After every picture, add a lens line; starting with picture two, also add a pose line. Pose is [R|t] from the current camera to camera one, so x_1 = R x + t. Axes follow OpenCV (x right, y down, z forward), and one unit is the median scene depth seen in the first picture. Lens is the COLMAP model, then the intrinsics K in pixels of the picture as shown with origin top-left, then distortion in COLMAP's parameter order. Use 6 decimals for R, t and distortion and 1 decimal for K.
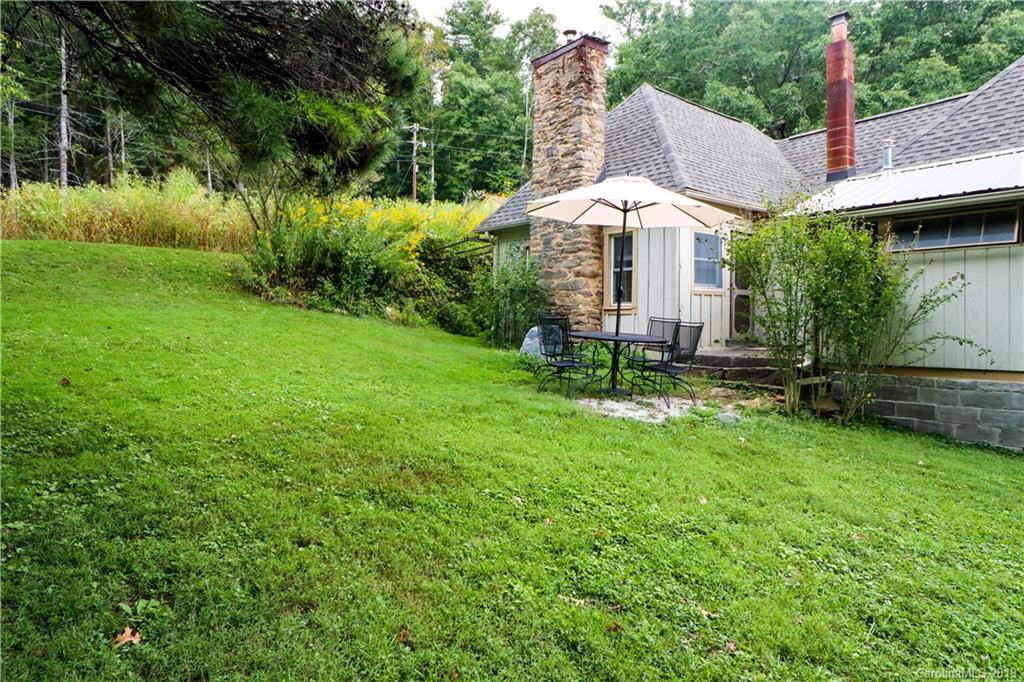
lens RADIAL K [[624.4, 0, 512.0], [0, 624.4, 341.0], [0, 0, 1]] dist [0.003337, -0.000386]
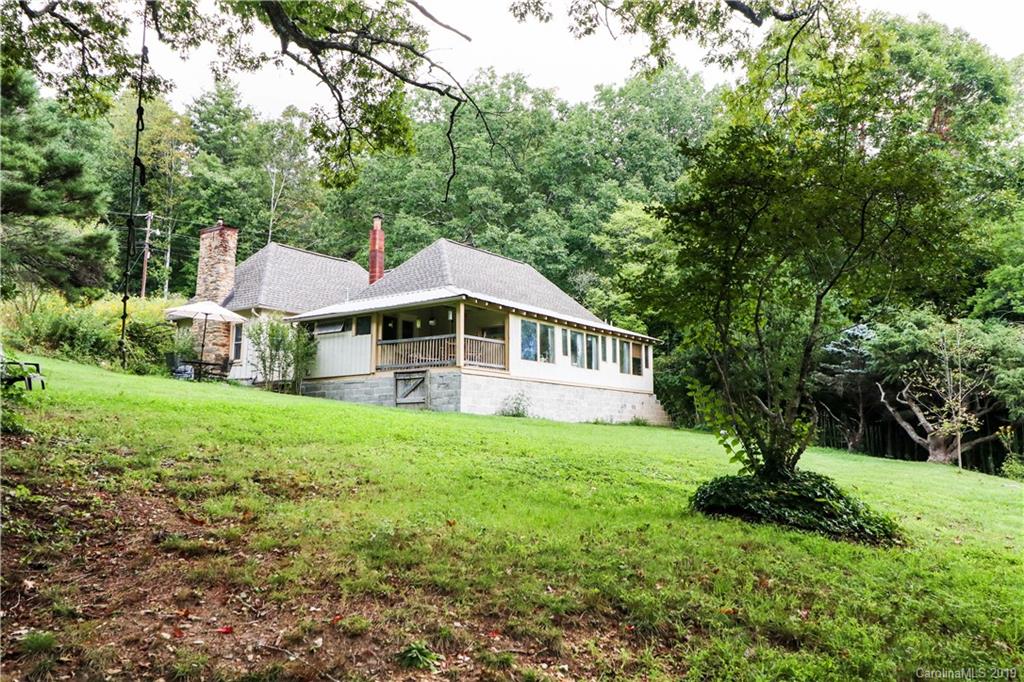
lens RADIAL K [[813.6, 0, 515.4], [0, 813.6, 335.5], [0, 0, 1]] dist [0.015187, 0.001008]
pose [[0.965344, 0.037791, 0.258231, 0.298389], [0.004540, 0.986879, -0.161395, 0.232576], [-0.260942, 0.156974, 0.952506, -1.377118]]
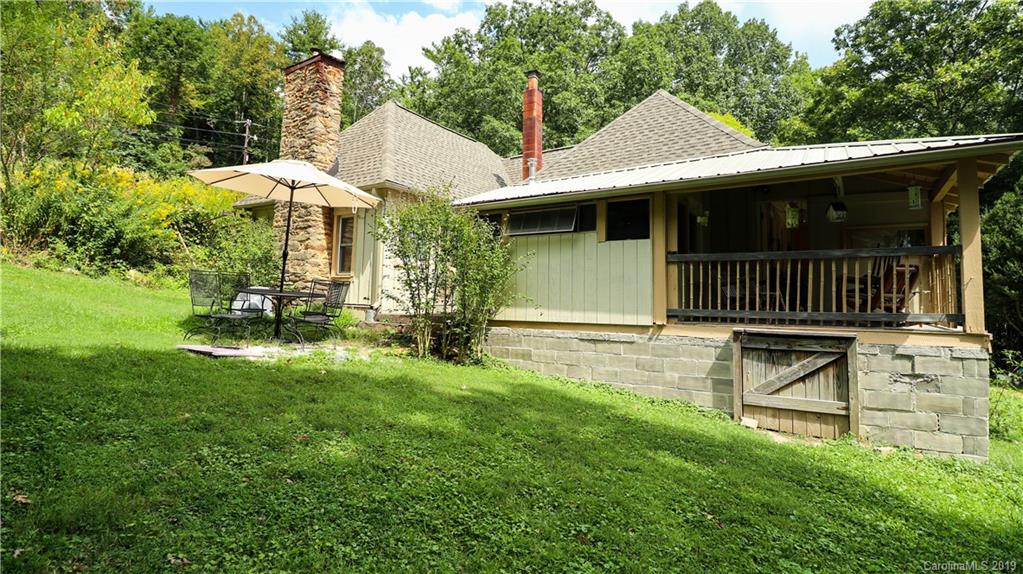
lens RADIAL K [[512.9, 0, 511.4], [0, 512.9, 274.4], [0, 0, 1]] dist [-0.002084, -0.000866]
pose [[0.957141, 0.037282, 0.287213, 0.168437], [-0.013438, 0.996329, -0.084547, 0.018828], [-0.289311, 0.077064, 0.954128, -0.027381]]
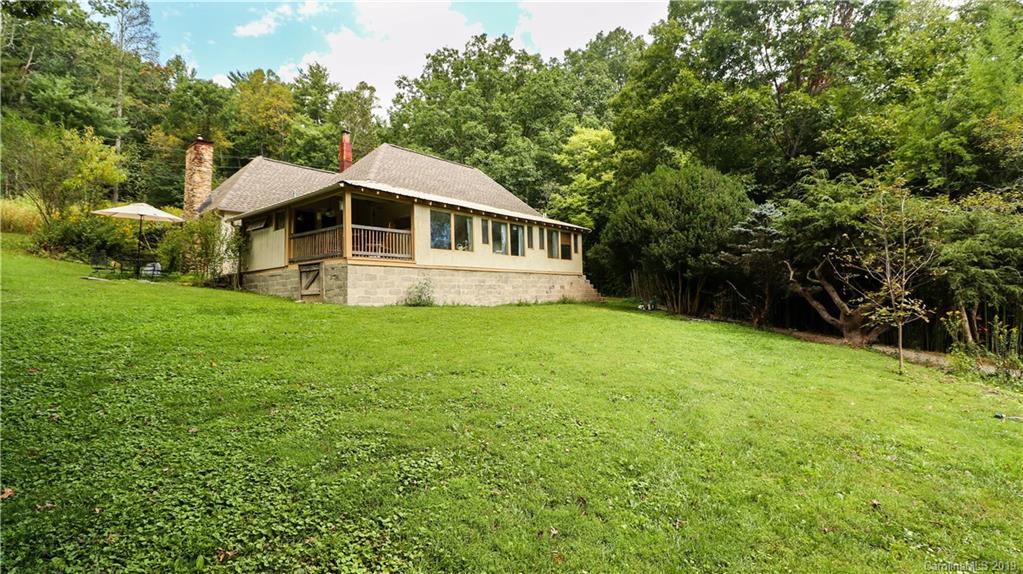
lens RADIAL K [[479.8, 0, 511.5], [0, 479.8, 287.0], [0, 0, 1]] dist [0.003743, -0.008406]
pose [[0.981285, -0.013176, 0.192111, 0.756214], [0.024735, 0.998016, -0.057896, 0.148967], [-0.190967, 0.061564, 0.979664, -0.753334]]
